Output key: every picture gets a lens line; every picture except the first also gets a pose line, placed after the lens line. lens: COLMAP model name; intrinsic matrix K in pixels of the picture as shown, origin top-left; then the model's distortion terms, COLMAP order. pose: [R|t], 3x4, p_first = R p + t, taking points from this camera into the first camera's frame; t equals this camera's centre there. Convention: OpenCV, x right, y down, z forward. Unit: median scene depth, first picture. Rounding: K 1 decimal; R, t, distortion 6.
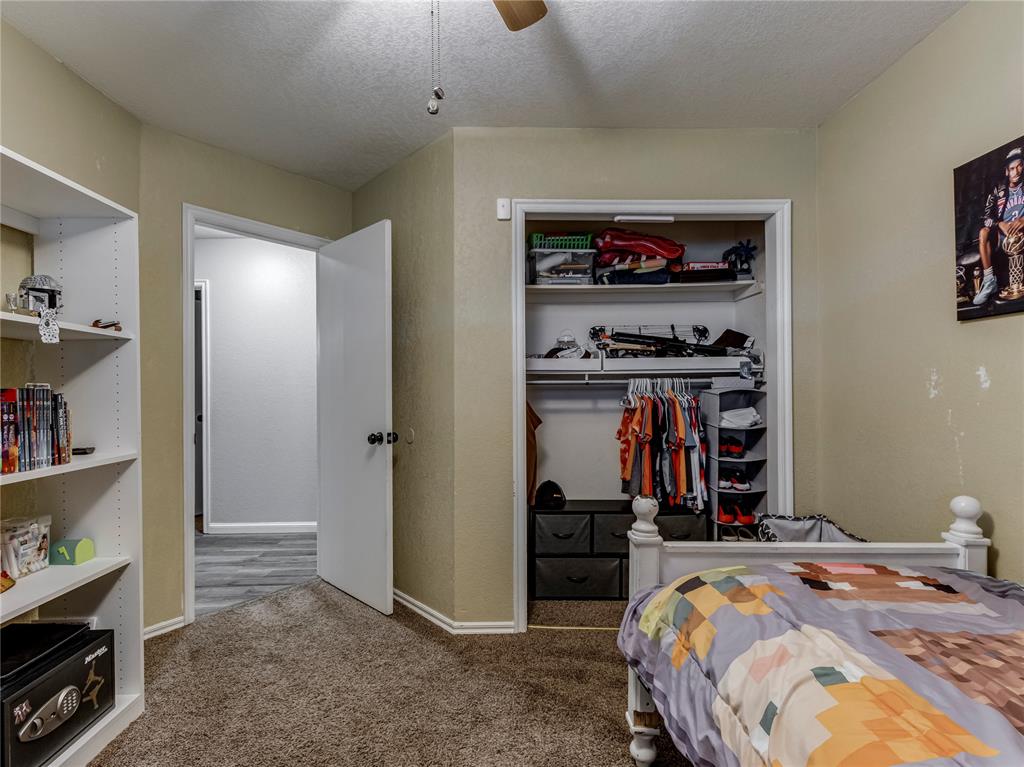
lens RADIAL K [[543.4, 0, 515.6], [0, 543.4, 388.7], [0, 0, 1]] dist [-0.001238, -0.000965]
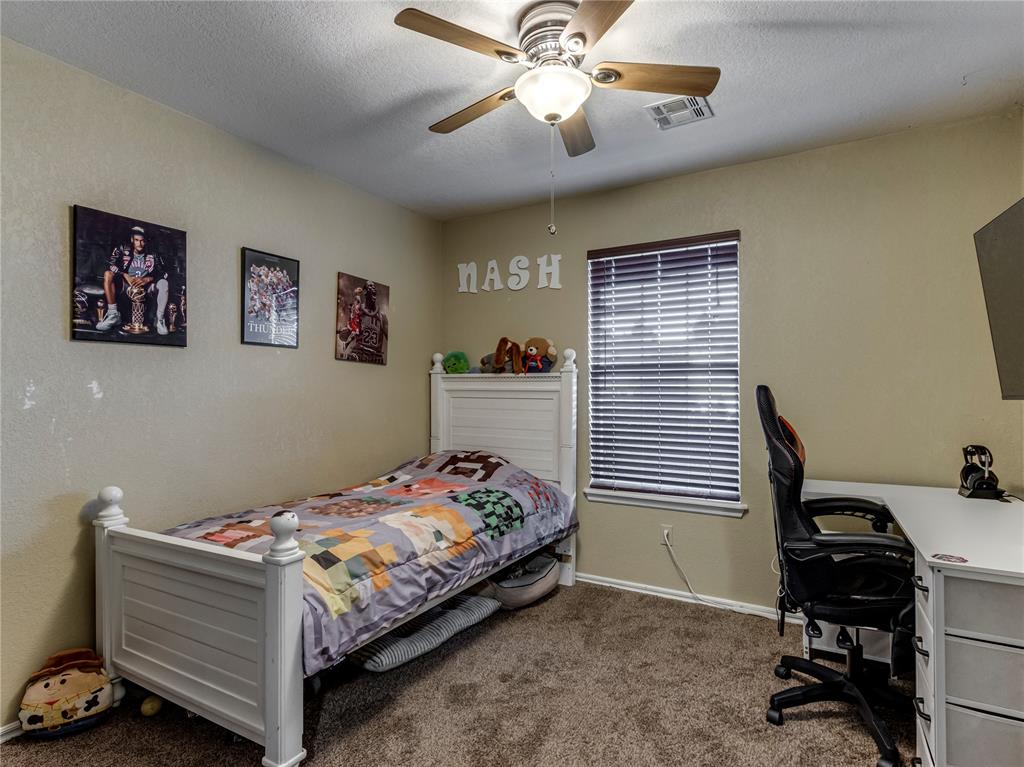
lens RADIAL K [[543.4, 0, 515.6], [0, 543.4, 388.7], [0, 0, 1]] dist [-0.001238, -0.000965]
pose [[-0.847967, 0.014790, 0.529842, -0.603246], [0.011604, 0.999889, -0.009339, -0.000455], [-0.529922, -0.001771, -0.848045, 1.577805]]
